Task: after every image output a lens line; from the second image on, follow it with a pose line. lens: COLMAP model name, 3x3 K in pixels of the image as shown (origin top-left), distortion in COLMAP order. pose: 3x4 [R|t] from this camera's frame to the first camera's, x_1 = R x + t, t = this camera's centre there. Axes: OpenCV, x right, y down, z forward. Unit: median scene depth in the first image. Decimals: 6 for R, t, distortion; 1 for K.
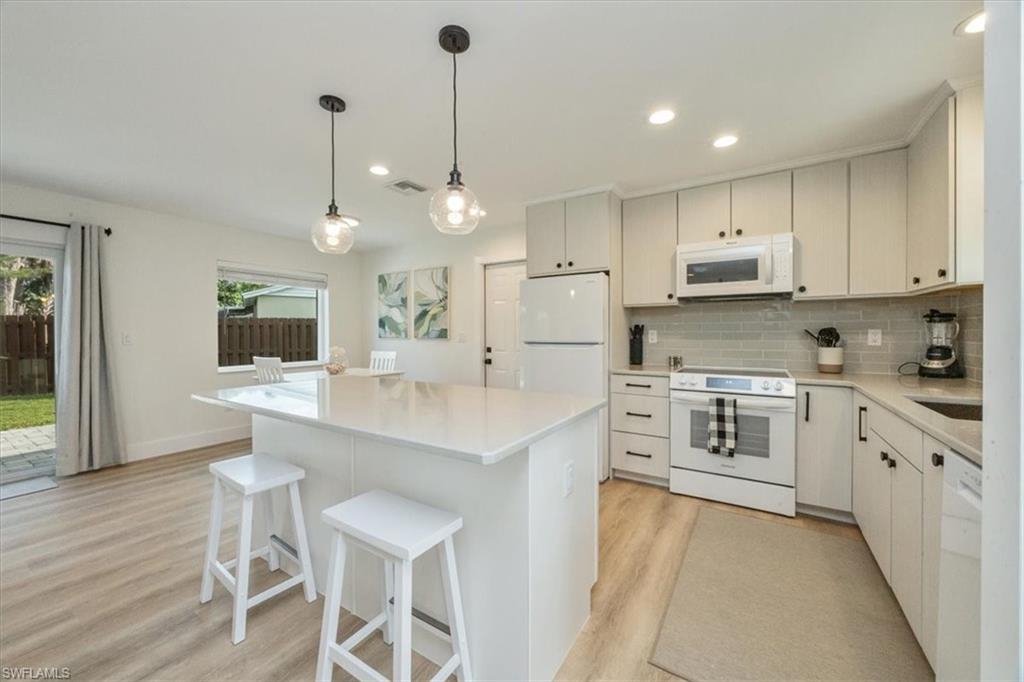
lens RADIAL K [[389.2, 0, 515.9], [0, 389.2, 337.6], [0, 0, 1]] dist [0.000674, -0.000050]
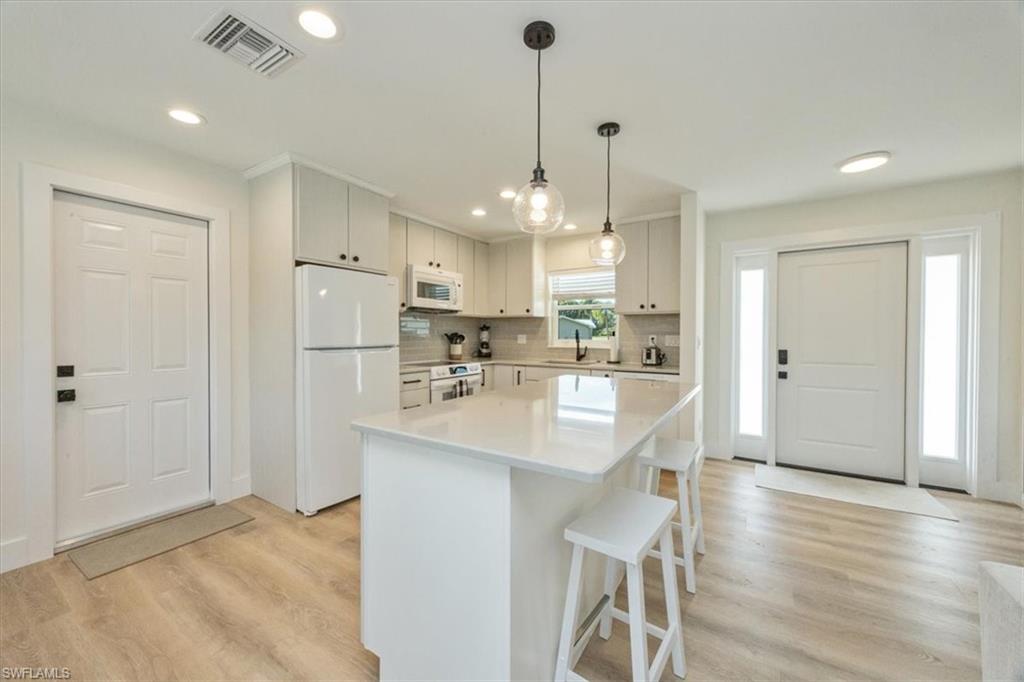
lens RADIAL K [[389.2, 0, 511.1], [0, 389.2, 340.3], [0, 0, 1]] dist [0.000674, -0.000050]
pose [[0.007906, -0.013282, 0.999881, -0.860929], [0.009702, 0.999866, 0.013205, -0.011536], [-0.999922, 0.009597, 0.008034, 0.727374]]
